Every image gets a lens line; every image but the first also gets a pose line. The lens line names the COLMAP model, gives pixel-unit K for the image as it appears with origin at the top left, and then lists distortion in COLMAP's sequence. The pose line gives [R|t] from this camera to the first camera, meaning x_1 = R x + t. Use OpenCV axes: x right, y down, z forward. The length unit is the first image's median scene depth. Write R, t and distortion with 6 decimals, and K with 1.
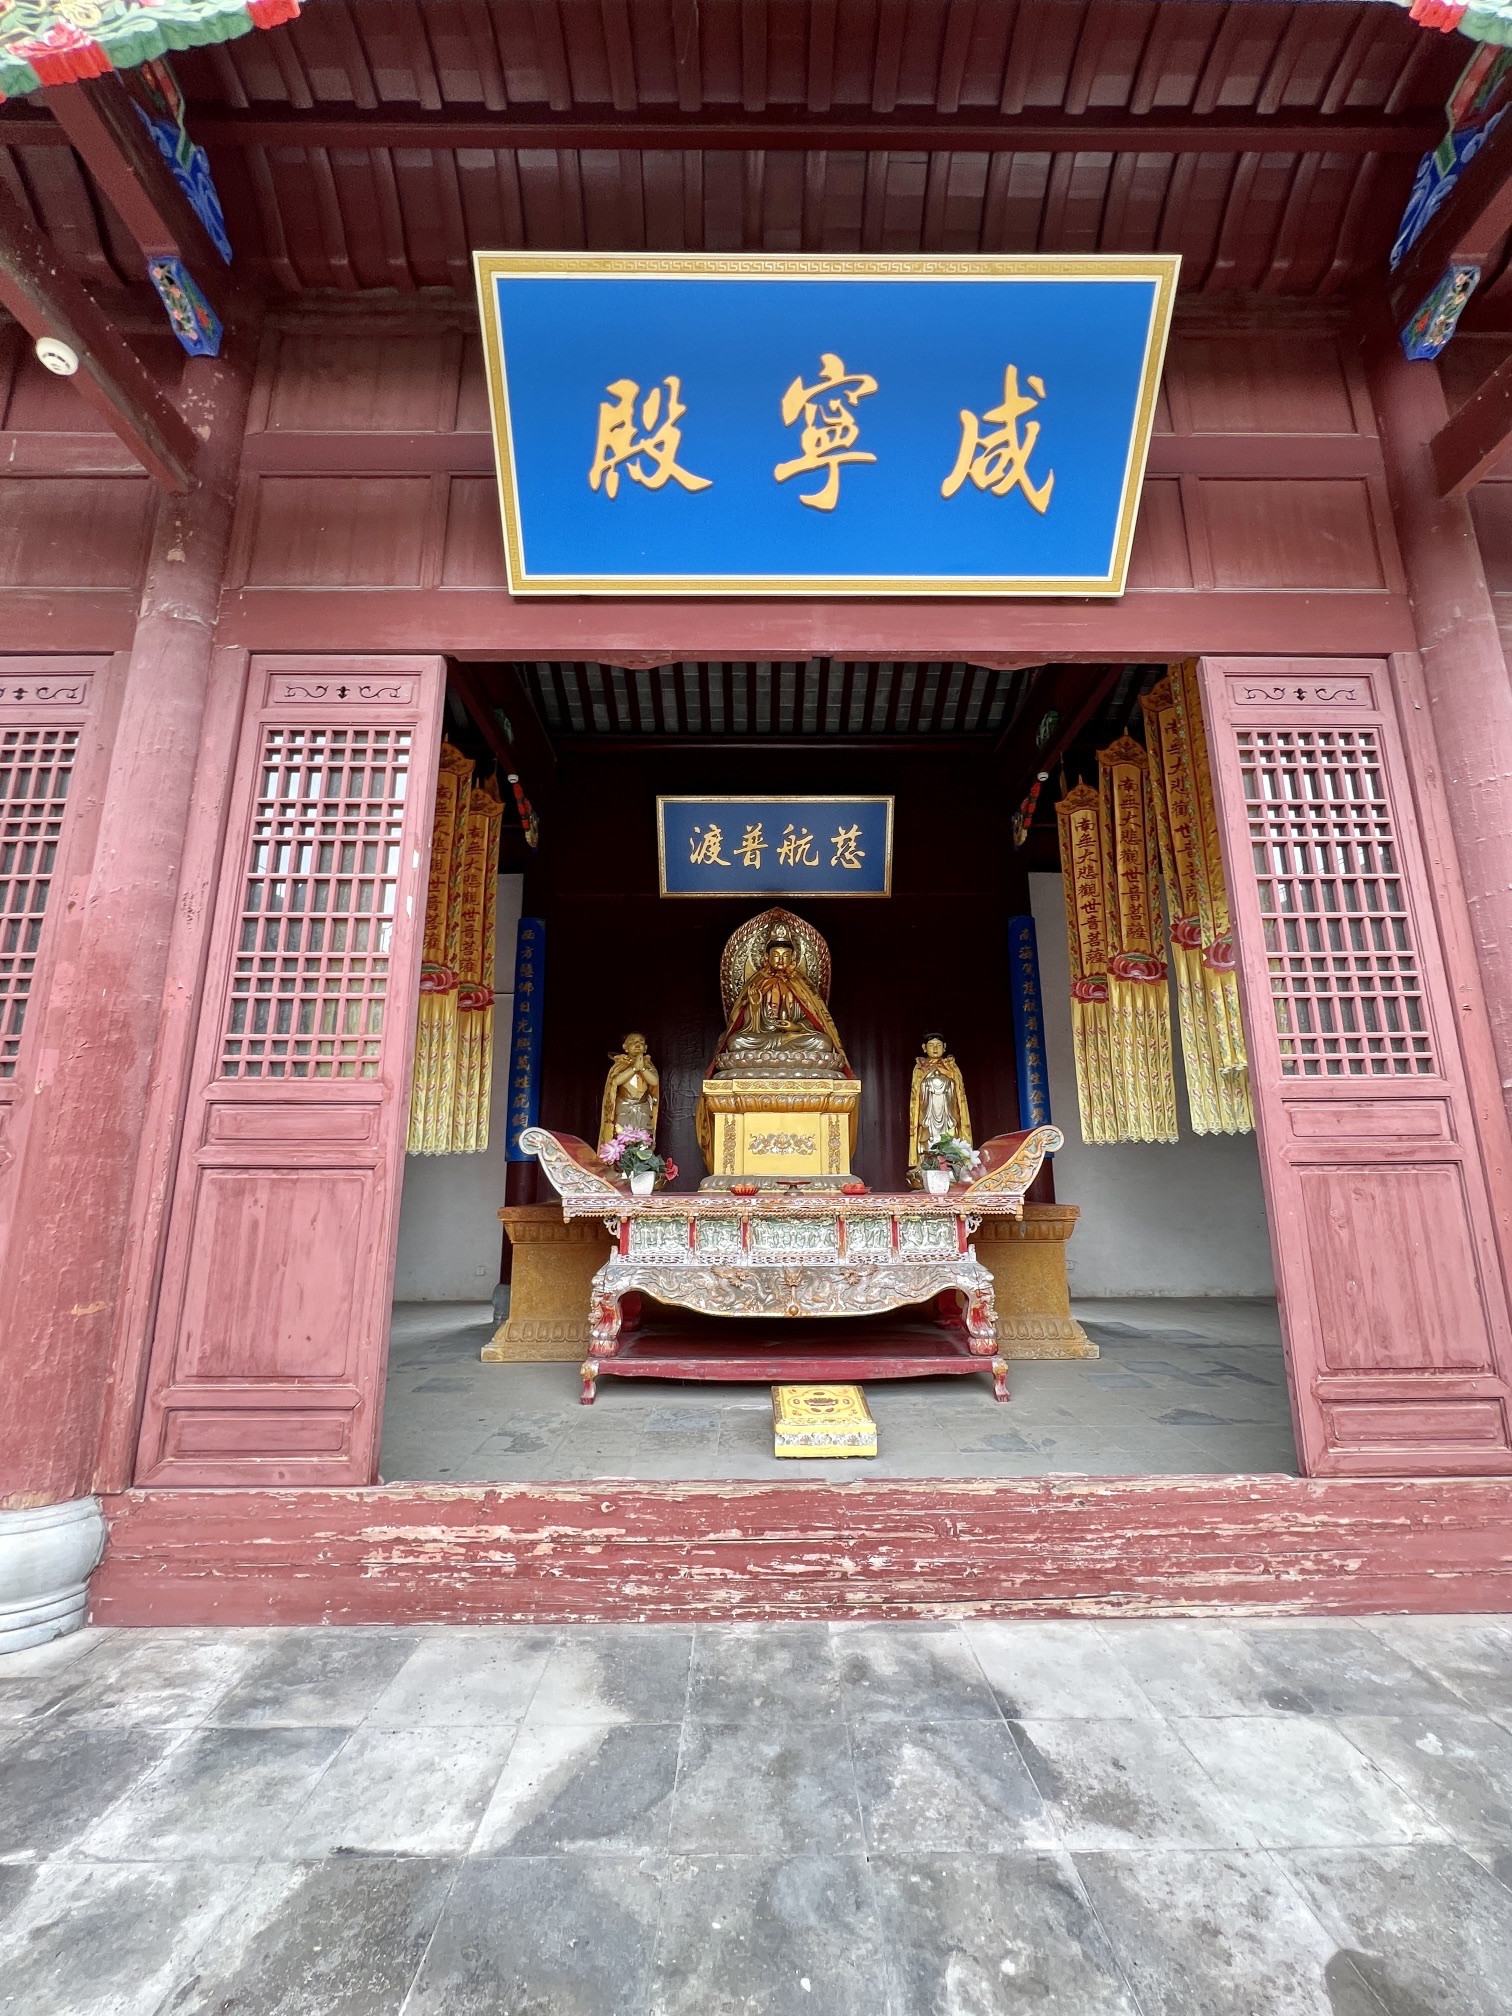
lens RADIAL K [[812.1, 0, 741.4], [0, 812.1, 968.5], [0, 0, 1]] dist [0.002099, 0.000639]
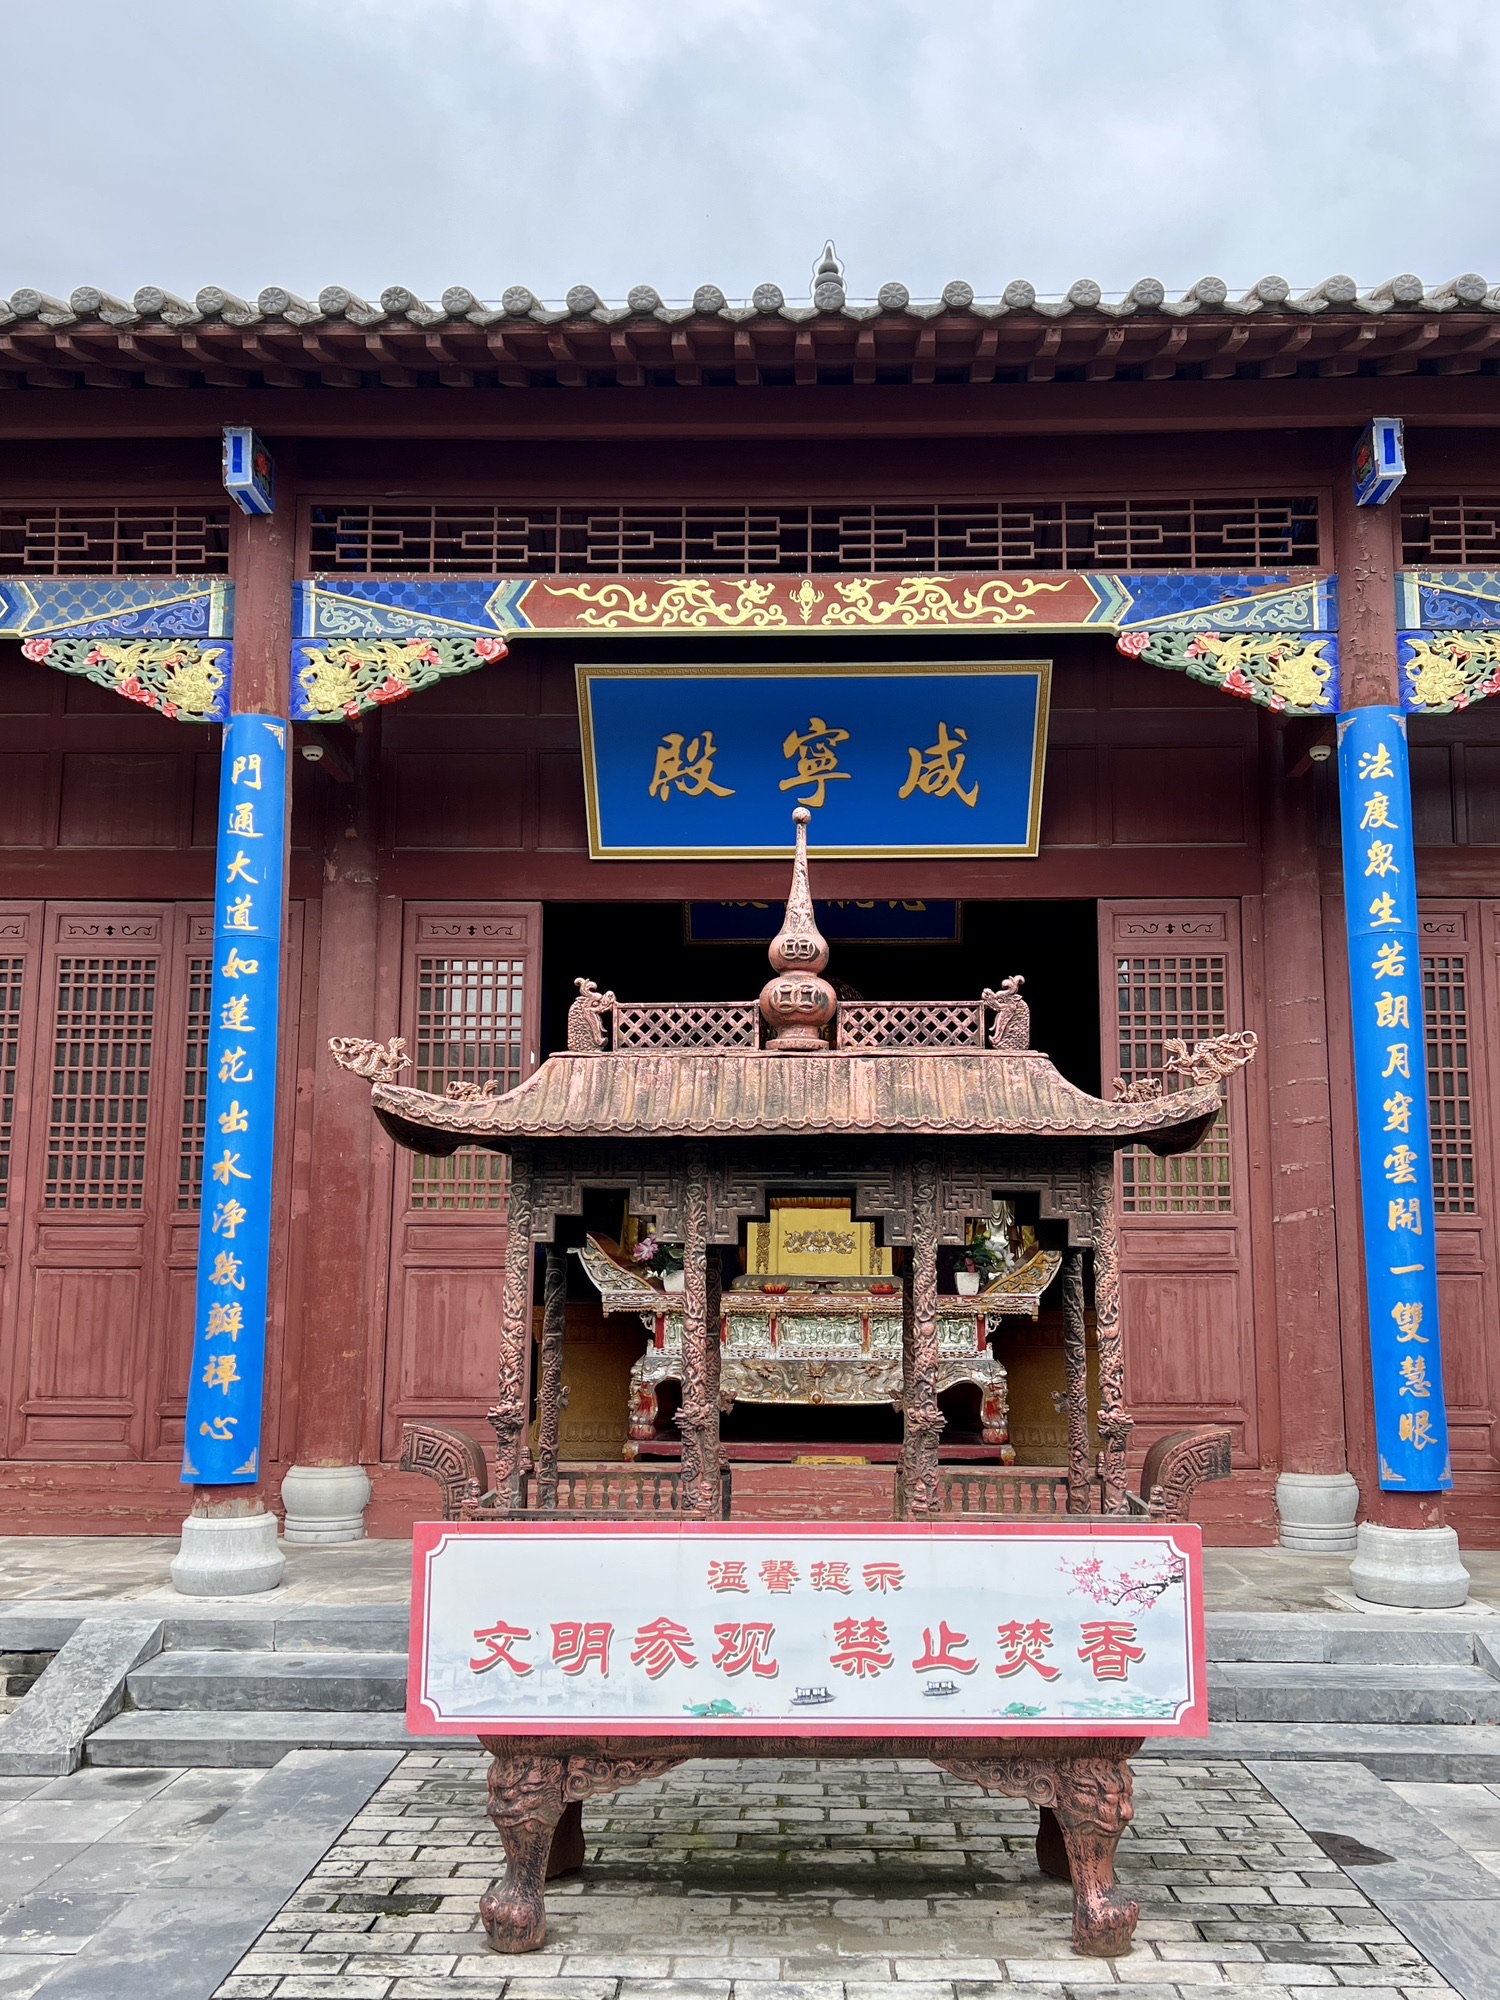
lens RADIAL K [[1513.4, 0, 749.5], [0, 1513.4, 996.0], [0, 0, 1]] dist [0.096028, -0.002793]
pose [[0.999052, 0.000590, -0.043537, 0.103983], [0.002323, 0.997762, 0.066824, -0.419398], [0.043479, -0.066862, 0.996814, -1.659408]]
